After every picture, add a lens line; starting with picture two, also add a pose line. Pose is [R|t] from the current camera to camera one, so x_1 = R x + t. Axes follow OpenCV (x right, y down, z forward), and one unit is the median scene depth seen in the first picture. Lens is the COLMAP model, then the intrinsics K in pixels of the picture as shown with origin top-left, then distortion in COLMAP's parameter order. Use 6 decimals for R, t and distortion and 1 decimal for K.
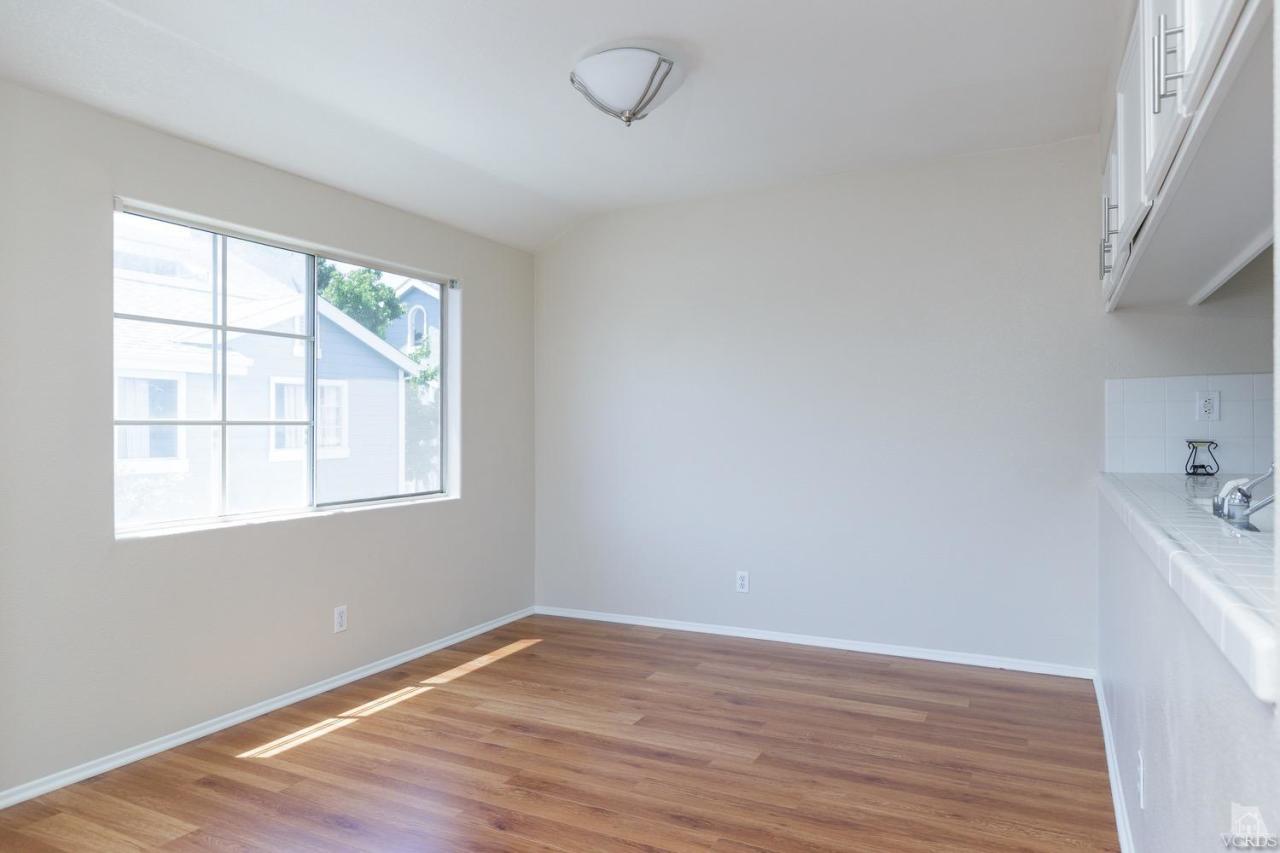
lens RADIAL K [[809.5, 0, 640.0], [0, 809.5, 426.5], [0, 0, 1]] dist [-0.002221, -0.000261]
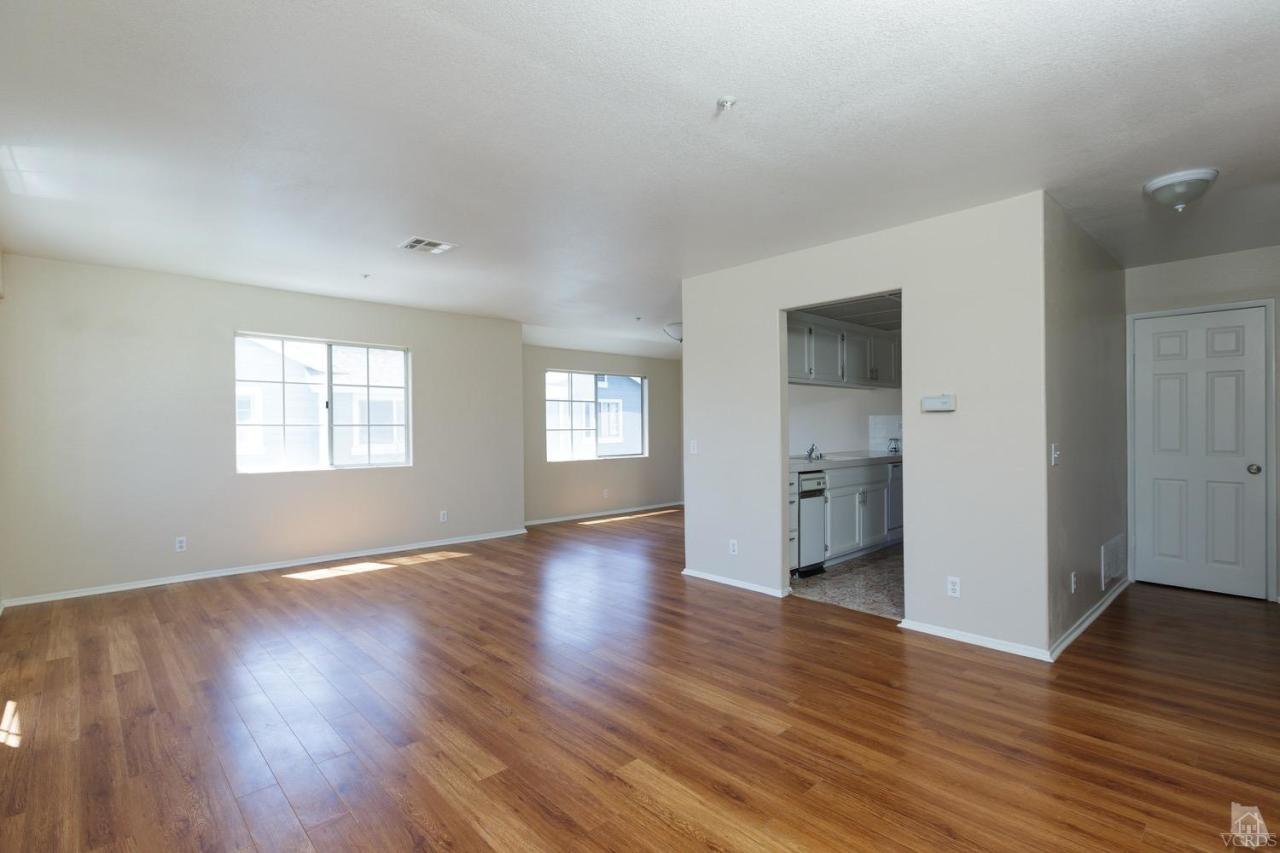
lens RADIAL K [[602.8, 0, 632.6], [0, 602.8, 424.8], [0, 0, 1]] dist [-0.011605, 0.000050]
pose [[0.944156, 0.006164, -0.329441, 0.469147], [-0.005124, 0.999979, 0.004024, -0.030526], [0.329459, -0.002111, 0.944168, -1.096260]]
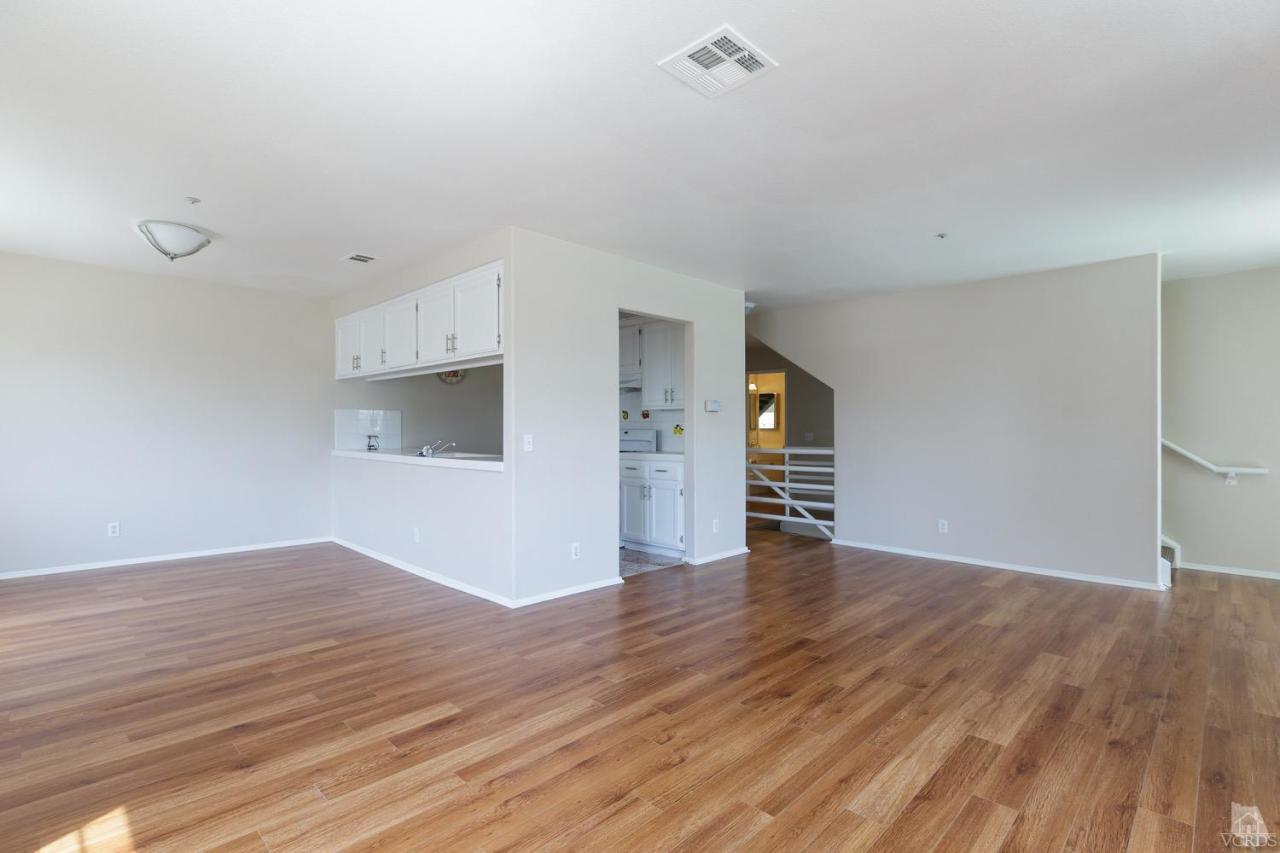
lens RADIAL K [[602.8, 0, 632.6], [0, 602.8, 424.8], [0, 0, 1]] dist [-0.011605, 0.000050]
pose [[0.295103, 0.018030, 0.955295, -0.778777], [-0.009026, 0.999830, -0.016082, 0.005859], [-0.955423, -0.003877, 0.295215, -0.304094]]
